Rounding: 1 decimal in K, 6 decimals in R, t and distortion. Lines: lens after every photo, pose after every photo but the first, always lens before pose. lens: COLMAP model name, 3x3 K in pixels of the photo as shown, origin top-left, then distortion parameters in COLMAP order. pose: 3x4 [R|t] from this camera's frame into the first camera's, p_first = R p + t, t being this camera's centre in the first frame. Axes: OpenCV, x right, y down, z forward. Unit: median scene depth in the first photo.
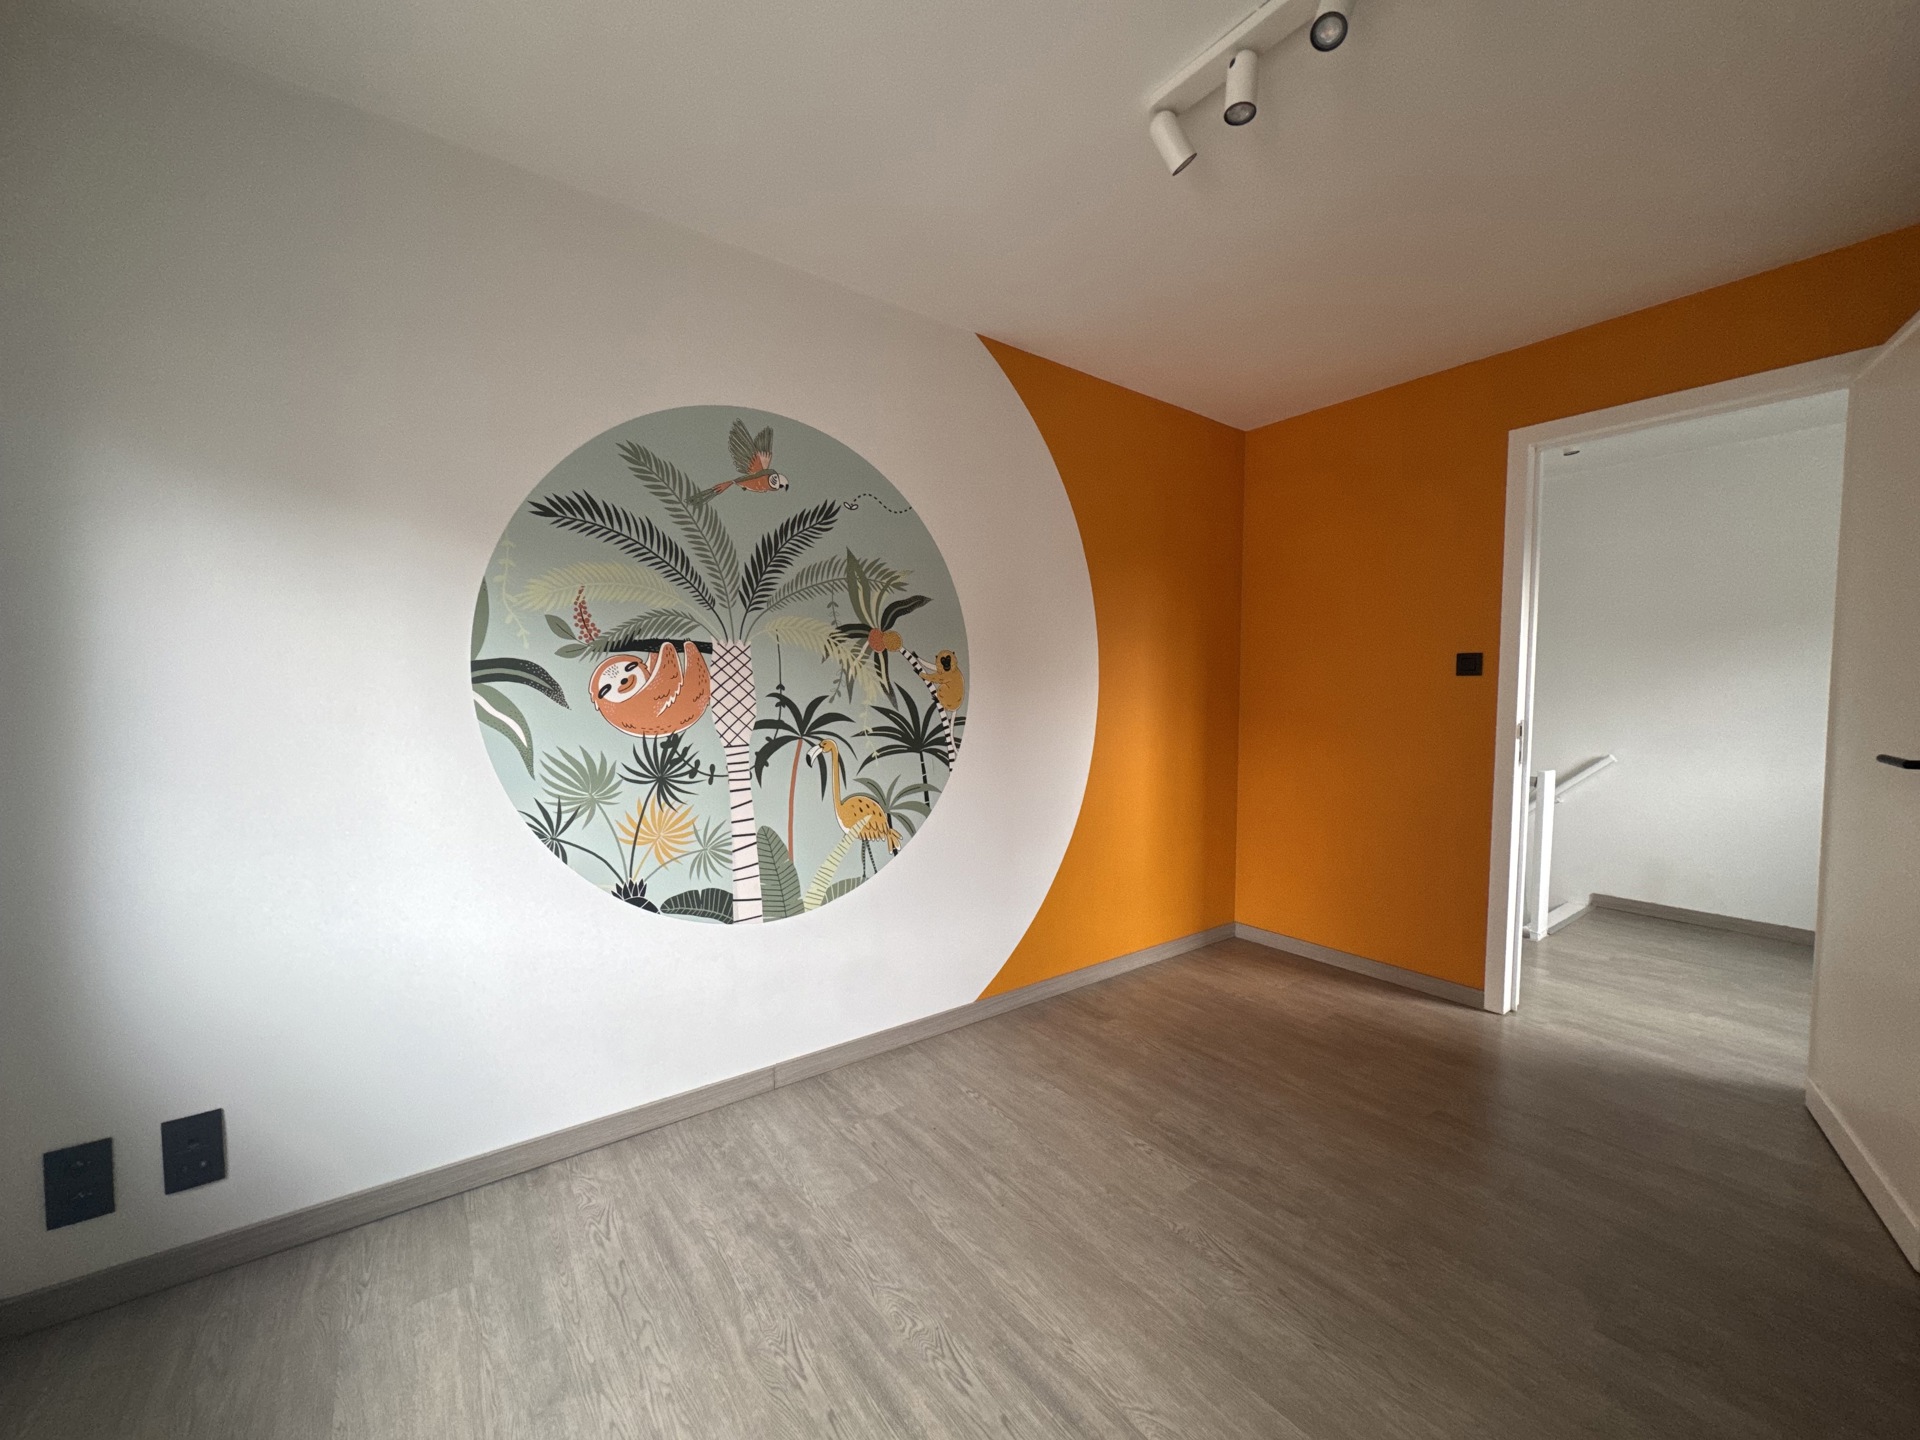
lens RADIAL K [[760.8, 0, 960.1], [0, 760.8, 725.7], [0, 0, 1]] dist [-0.001728, 0.000479]
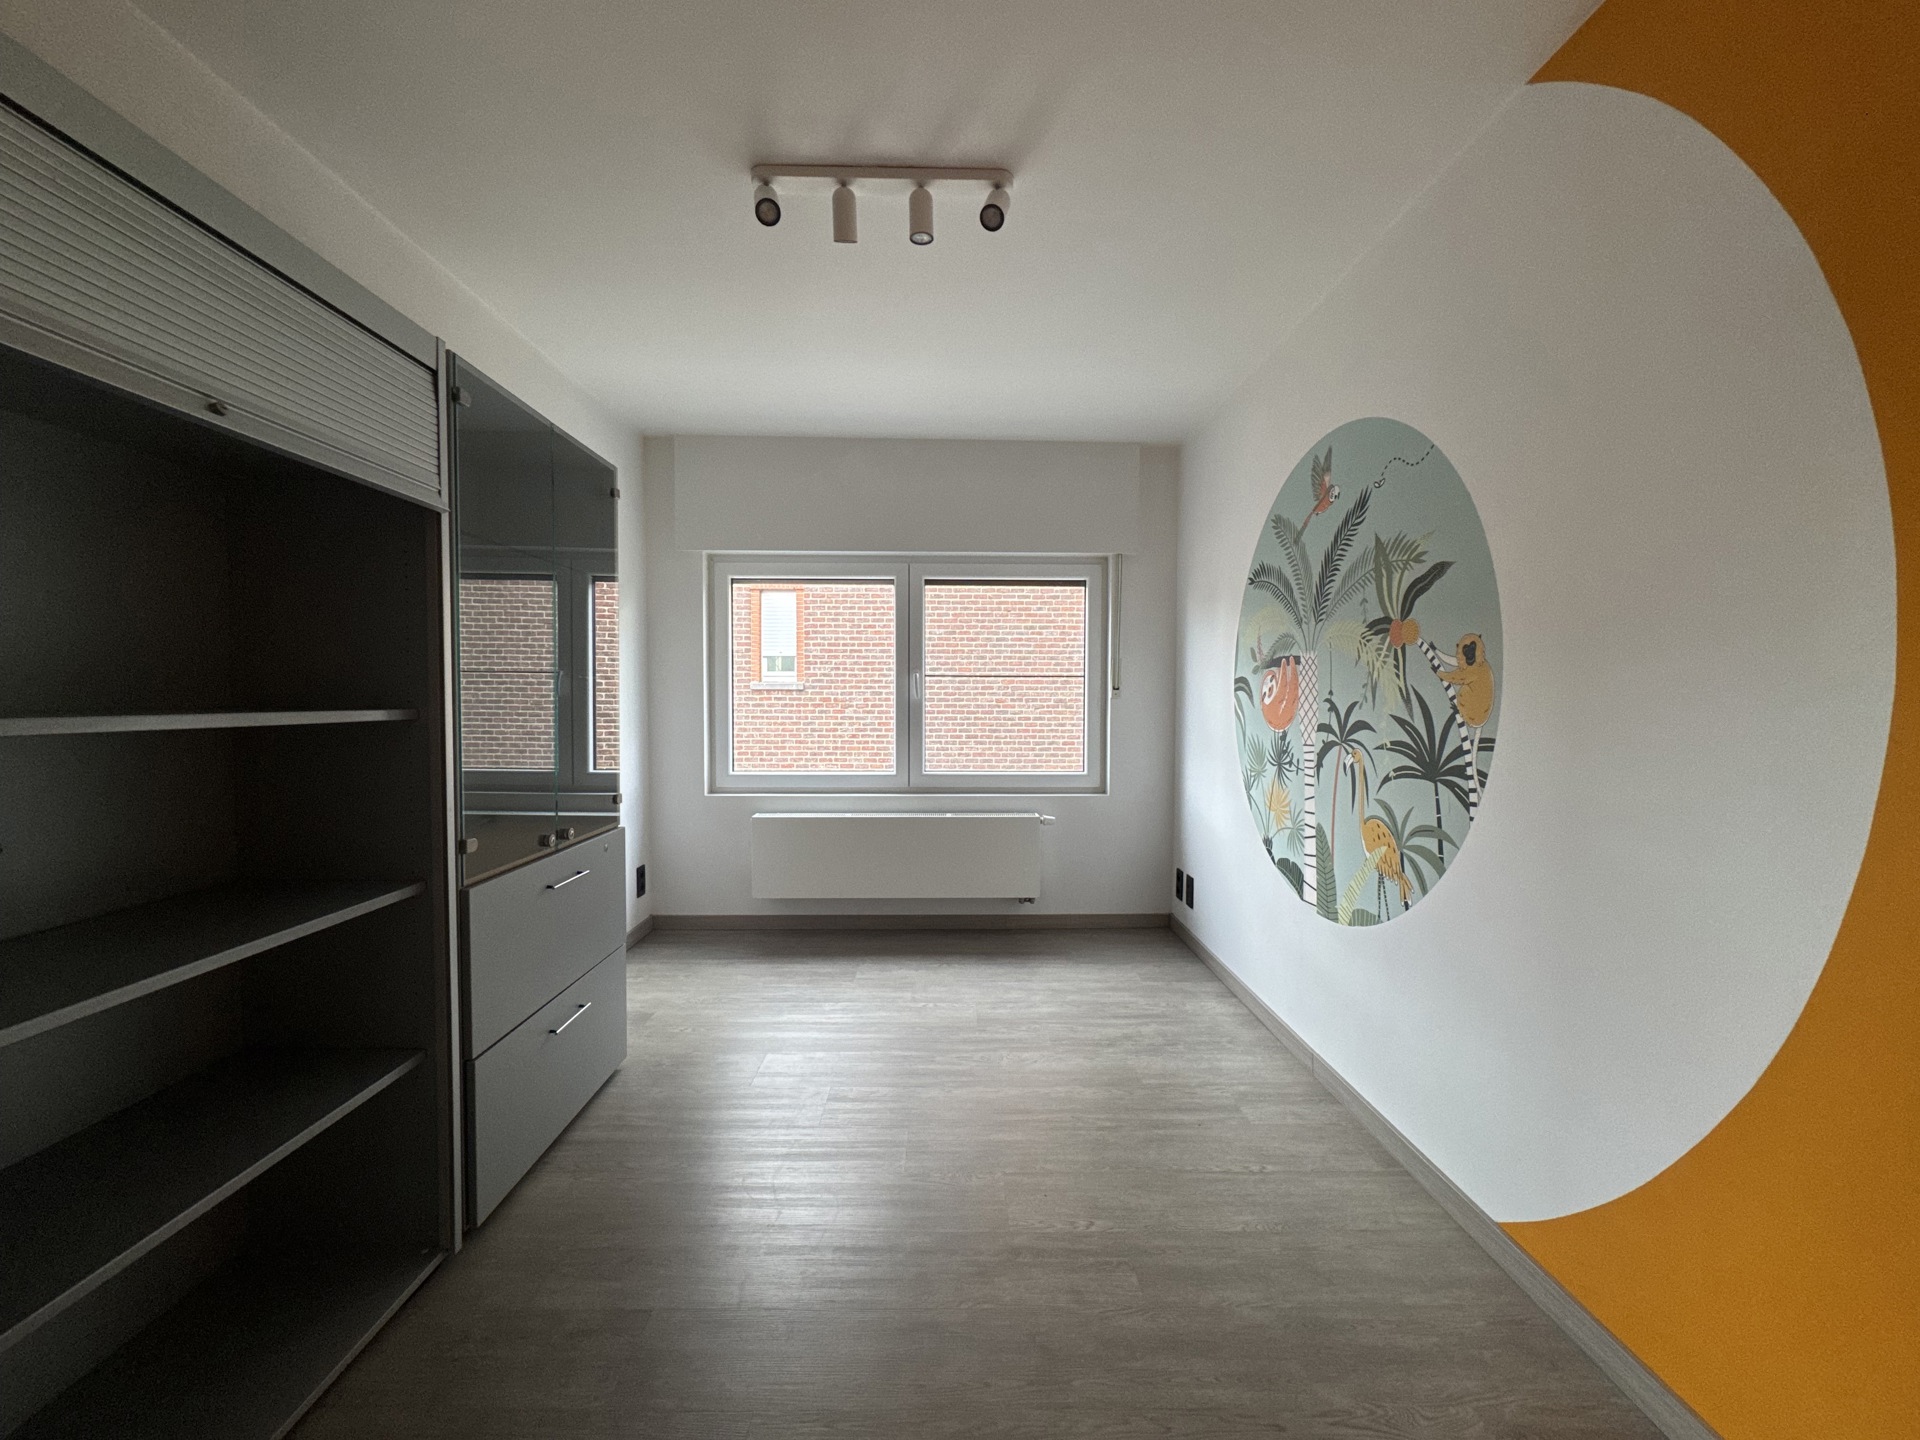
lens RADIAL K [[763.9, 0, 959.6], [0, 763.9, 725.6], [0, 0, 1]] dist [-0.000871, -0.000342]
pose [[-0.586688, 0.027069, -0.809361, 0.830061], [-0.042165, 0.997064, 0.063911, -0.047330], [0.808715, 0.071622, -0.583824, 1.113202]]
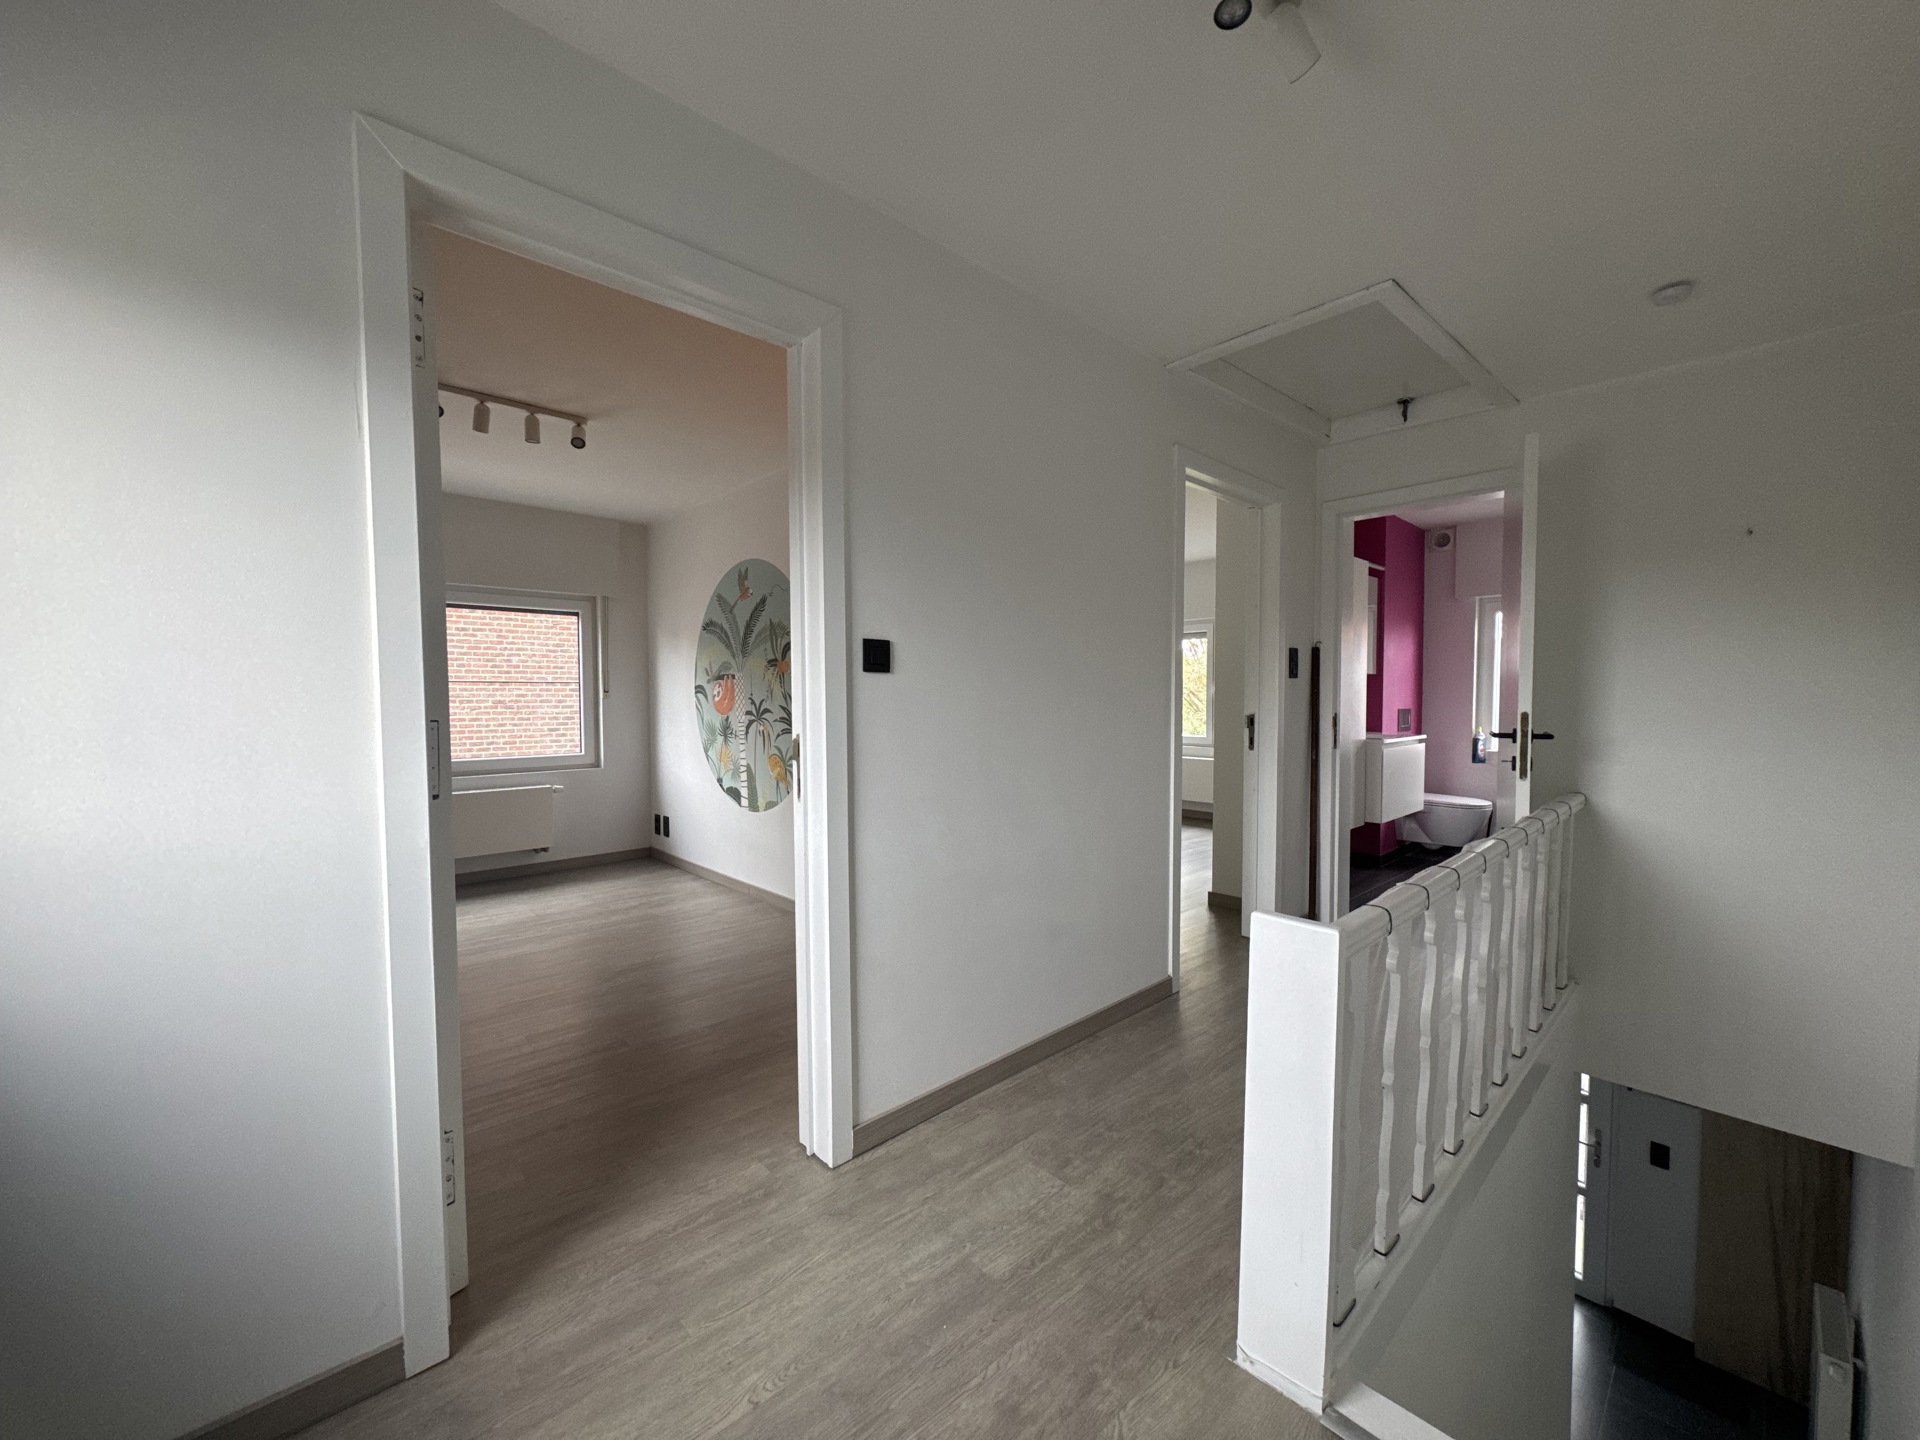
lens RADIAL K [[760.8, 0, 960.1], [0, 760.8, 725.7], [0, 0, 1]] dist [-0.001728, 0.000479]
pose [[0.106675, 0.035524, -0.993659, 1.671721], [-0.043501, 0.998571, 0.031029, -0.050615], [0.993342, 0.039915, 0.108068, 1.233876]]
